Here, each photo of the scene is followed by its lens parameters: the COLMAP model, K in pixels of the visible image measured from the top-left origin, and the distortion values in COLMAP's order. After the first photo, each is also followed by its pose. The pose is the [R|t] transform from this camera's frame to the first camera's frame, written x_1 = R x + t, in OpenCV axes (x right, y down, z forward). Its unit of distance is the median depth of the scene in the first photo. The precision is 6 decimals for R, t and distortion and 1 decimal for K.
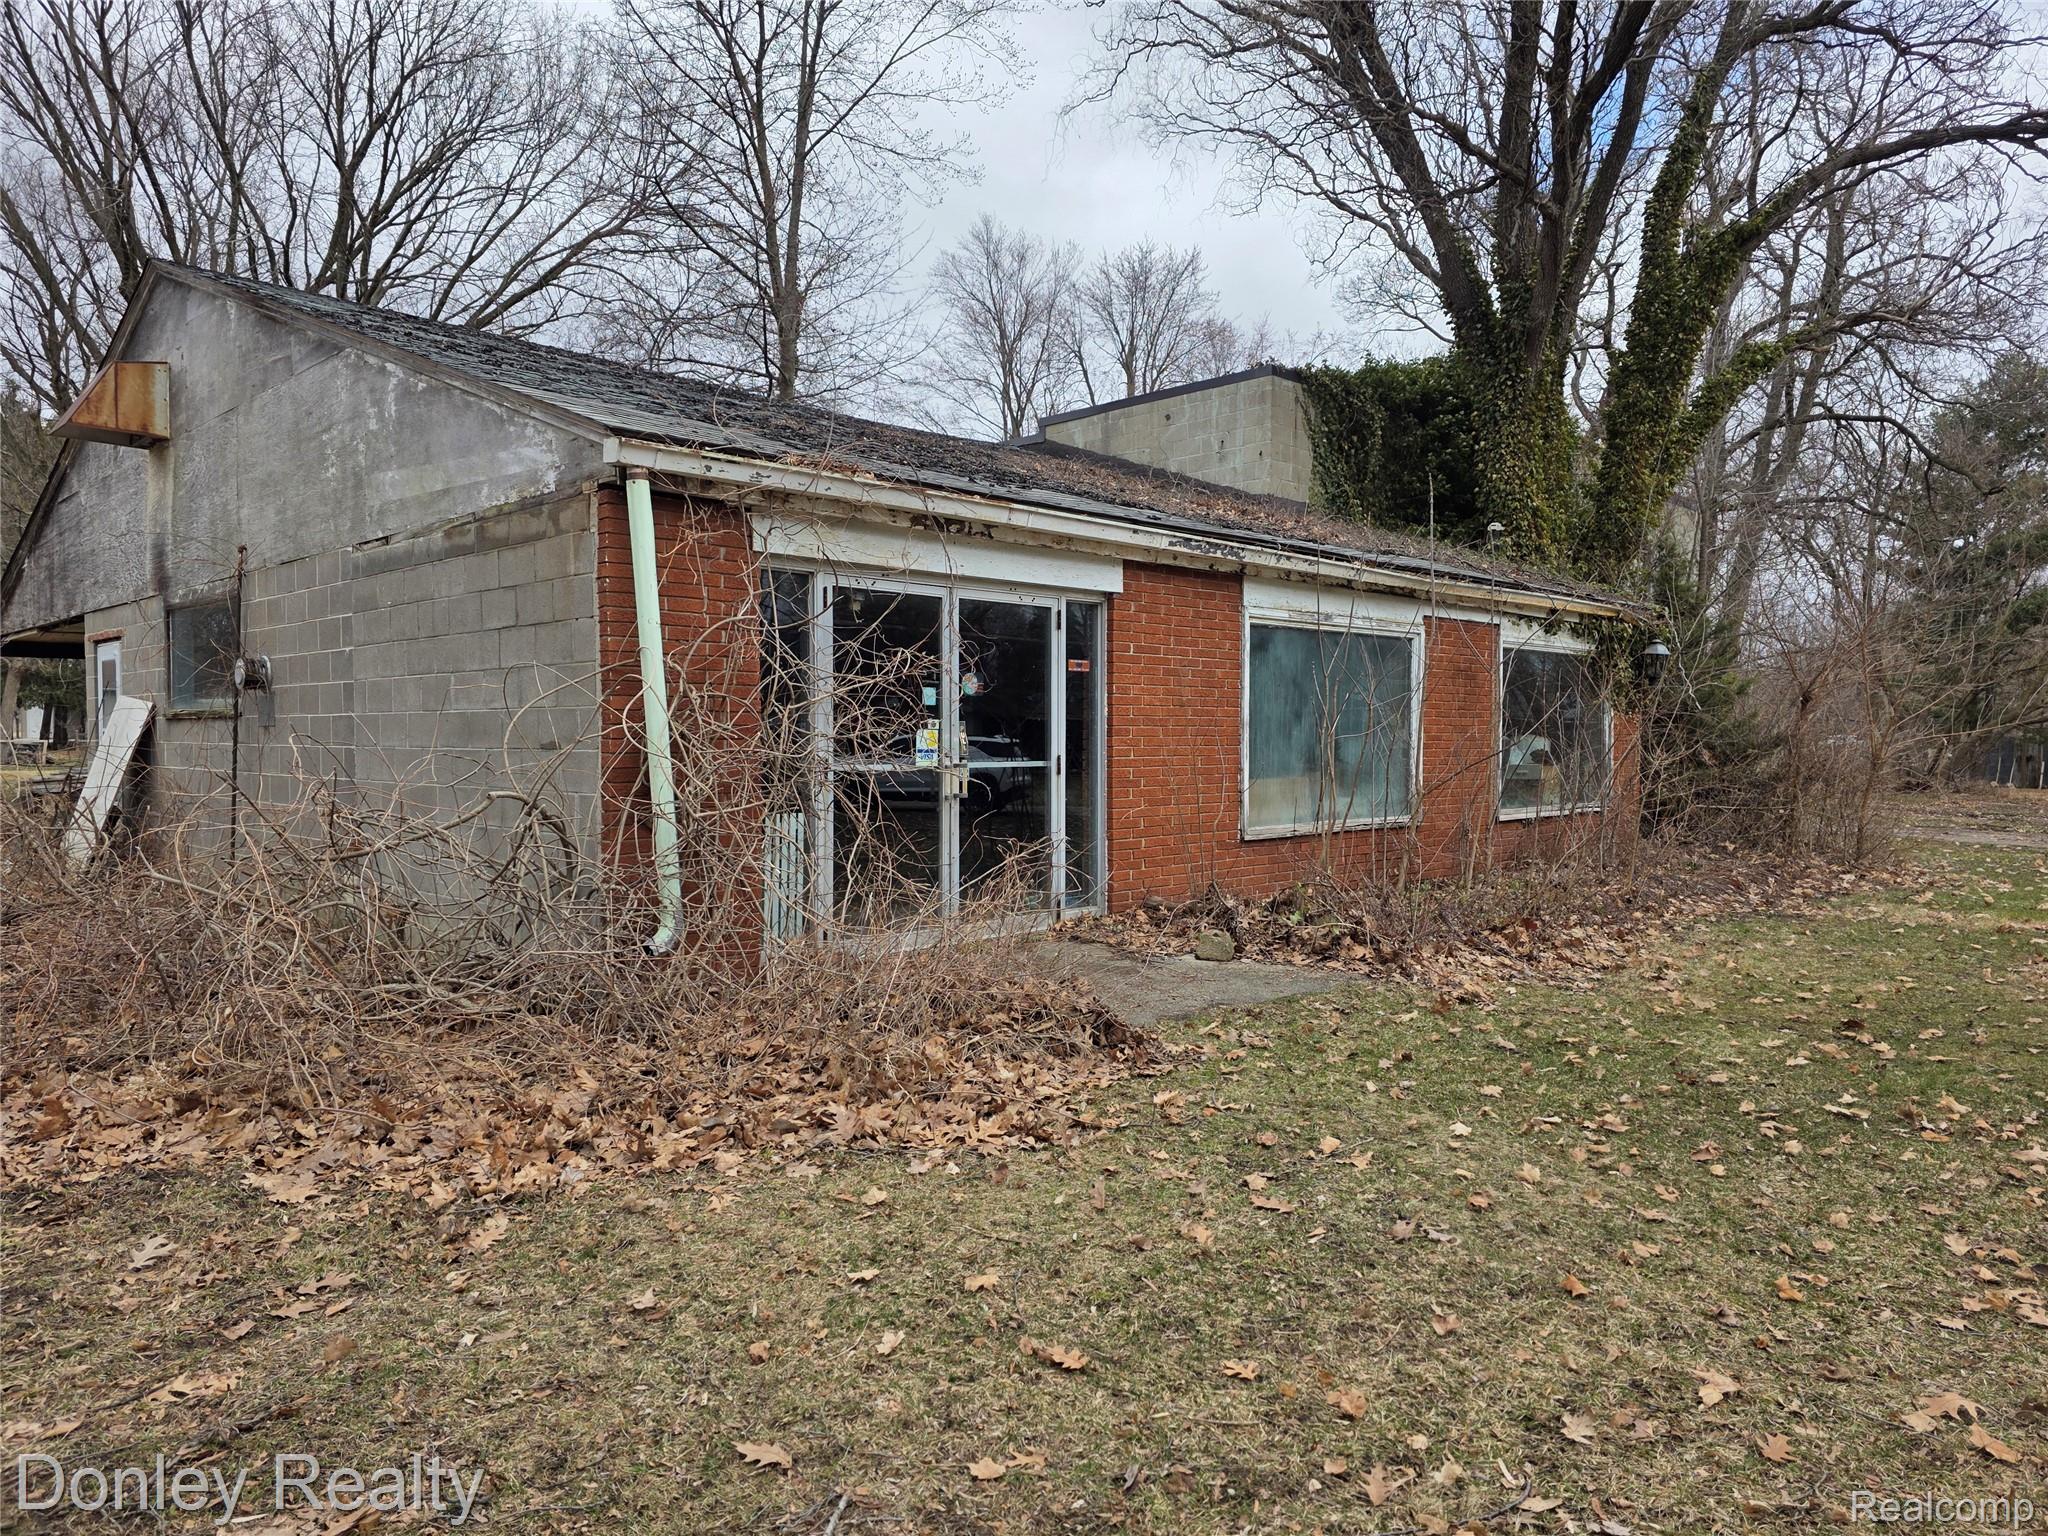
lens RADIAL K [[1386.3, 0, 1024.1], [0, 1386.3, 756.2], [0, 0, 1]] dist [0.072457, -0.056434]
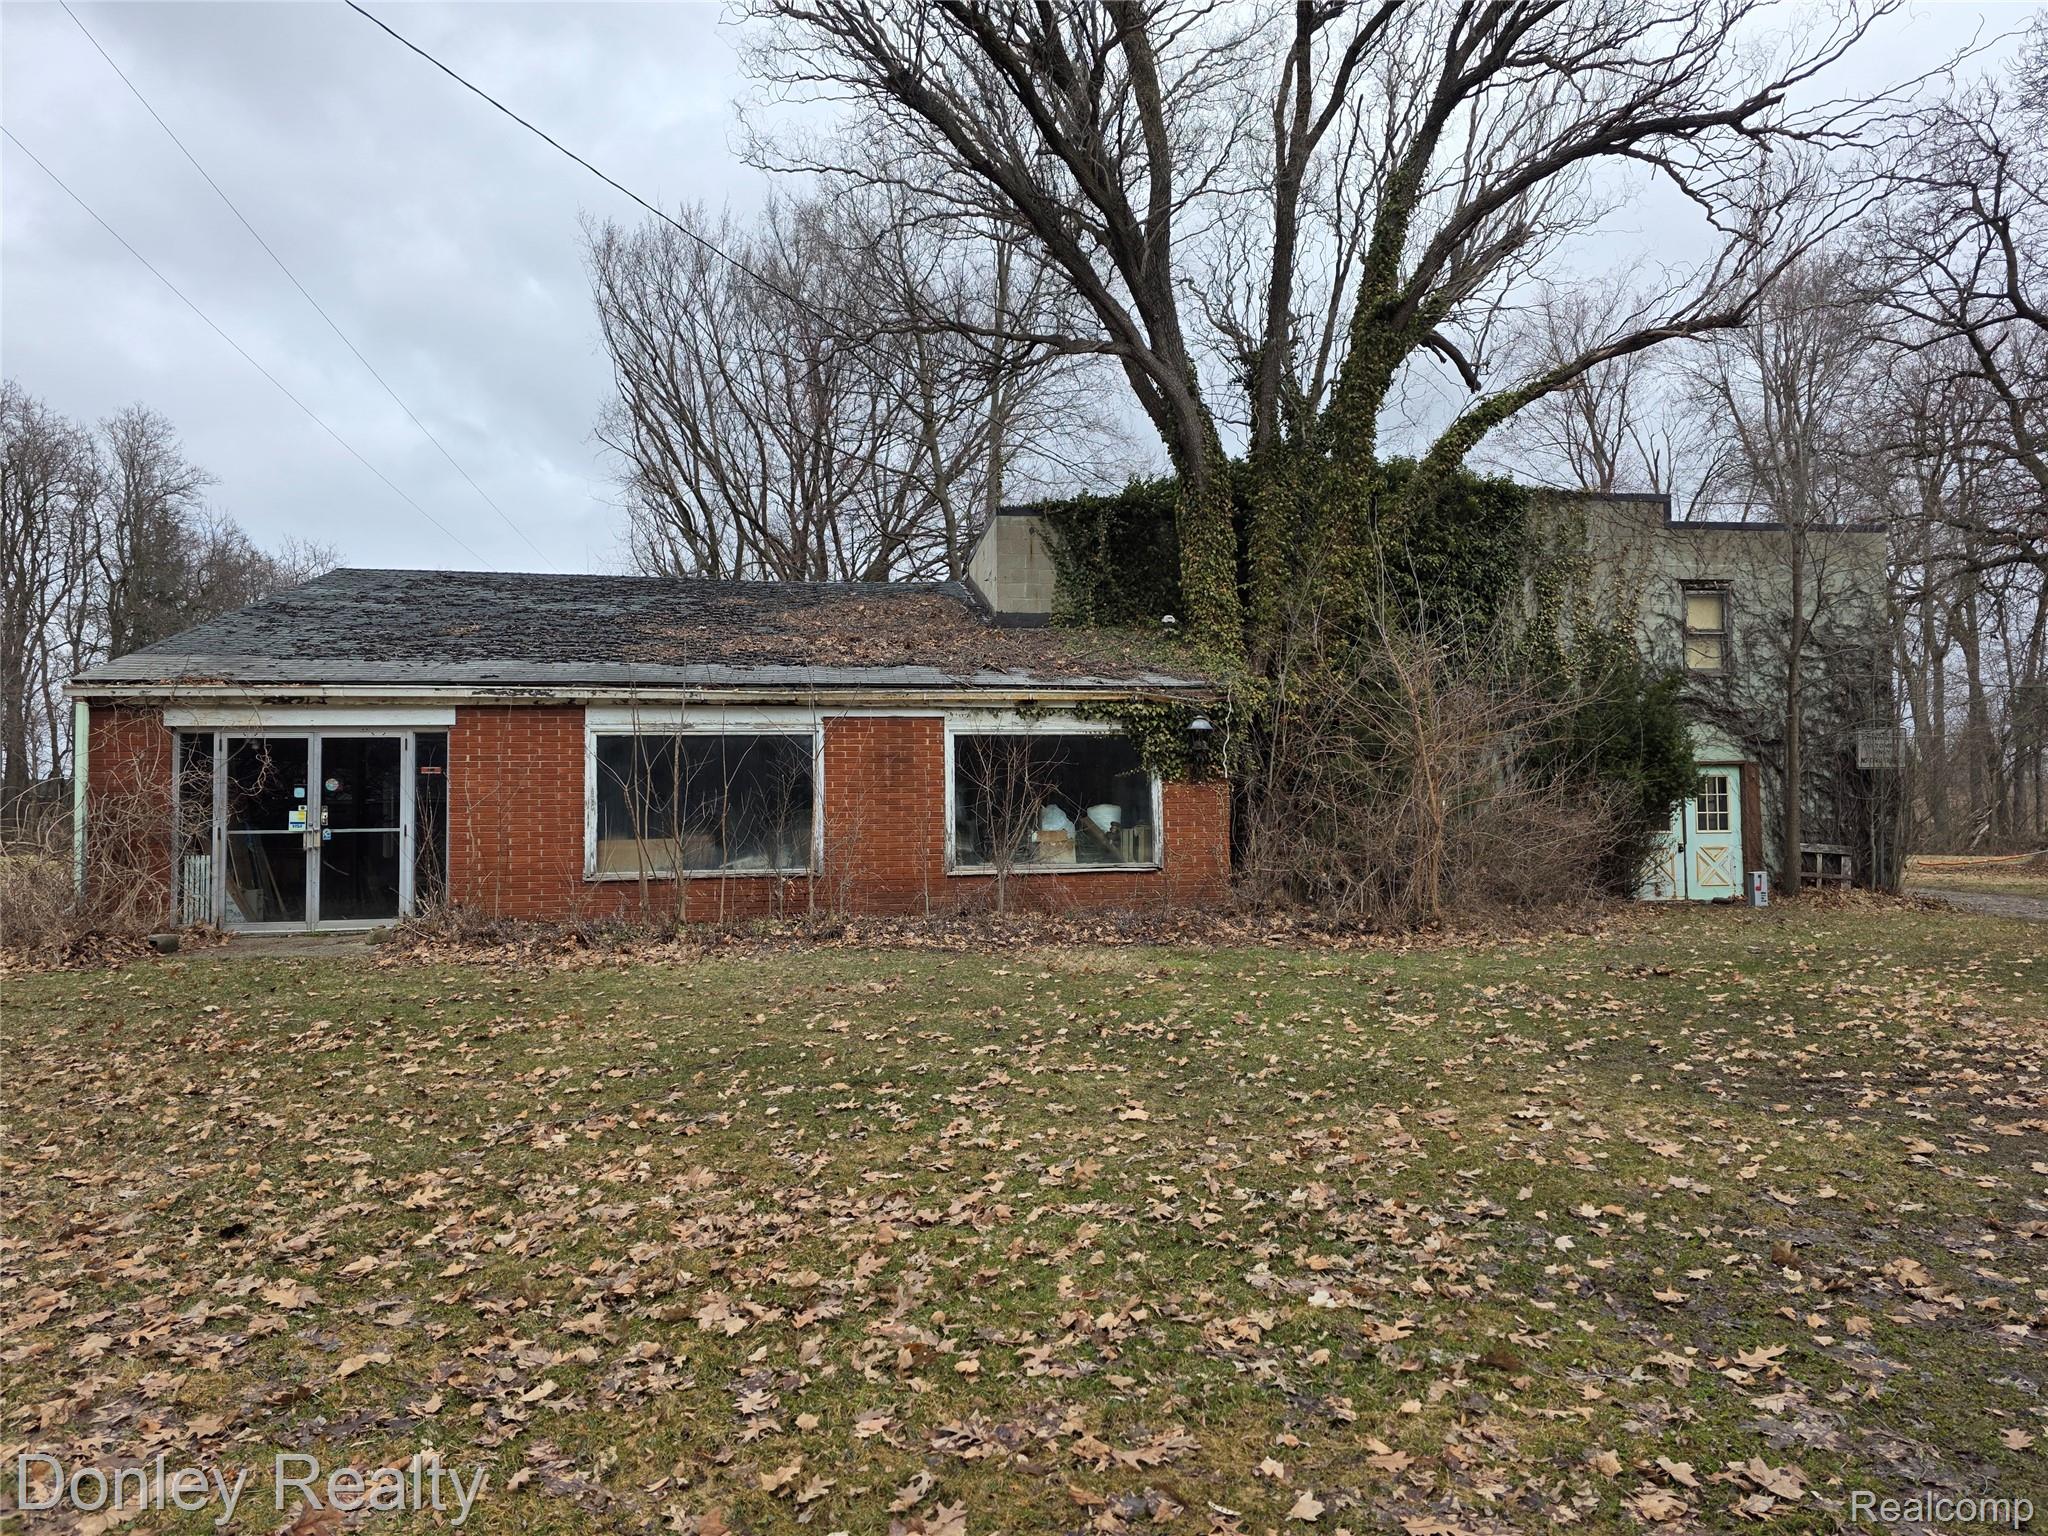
lens RADIAL K [[1386.3, 0, 1024.1], [0, 1386.3, 756.2], [0, 0, 1]] dist [0.072457, -0.056434]
pose [[0.792705, -0.038911, -0.608362, 1.607274], [0.002256, 0.998141, -0.060901, 0.020661], [0.609601, 0.046904, 0.791320, 0.107137]]
